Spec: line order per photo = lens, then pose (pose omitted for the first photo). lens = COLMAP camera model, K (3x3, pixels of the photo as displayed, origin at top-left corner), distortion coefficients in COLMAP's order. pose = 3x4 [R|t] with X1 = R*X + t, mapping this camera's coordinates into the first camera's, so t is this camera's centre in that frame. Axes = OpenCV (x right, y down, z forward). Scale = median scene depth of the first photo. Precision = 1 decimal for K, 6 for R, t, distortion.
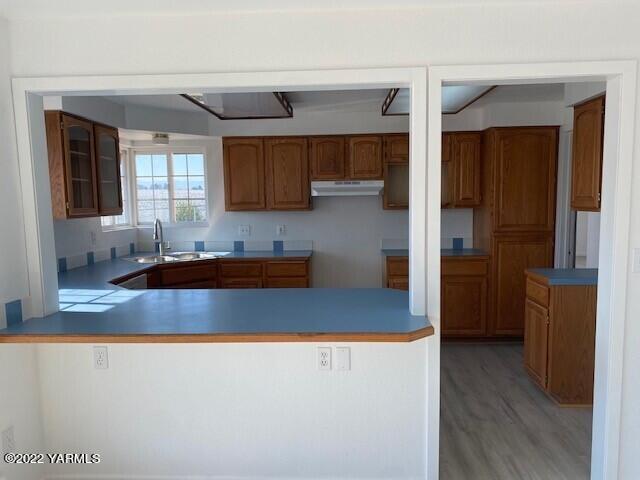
lens RADIAL K [[446.0, 0, 320.0], [0, 446.0, 240.0], [0, 0, 1]] dist [0.003728, -0.037782]
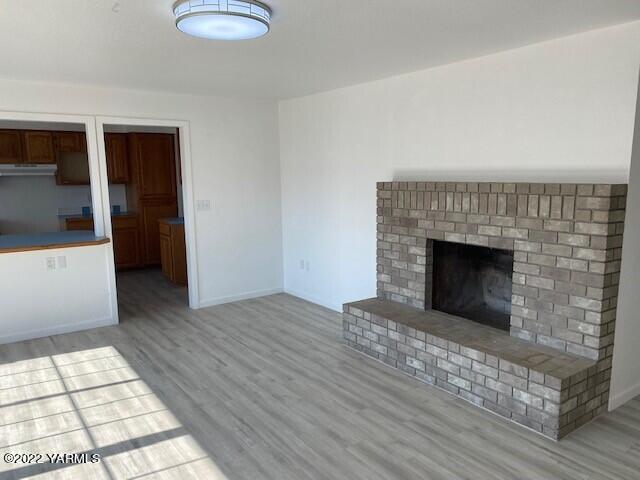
lens RADIAL K [[446.0, 0, 320.0], [0, 446.0, 240.0], [0, 0, 1]] dist [0.003728, -0.037782]
pose [[0.742167, -0.092016, 0.663868, -0.191703], [0.058124, 0.995635, 0.073021, 0.047221], [-0.667689, -0.015607, 0.744276, -0.587356]]
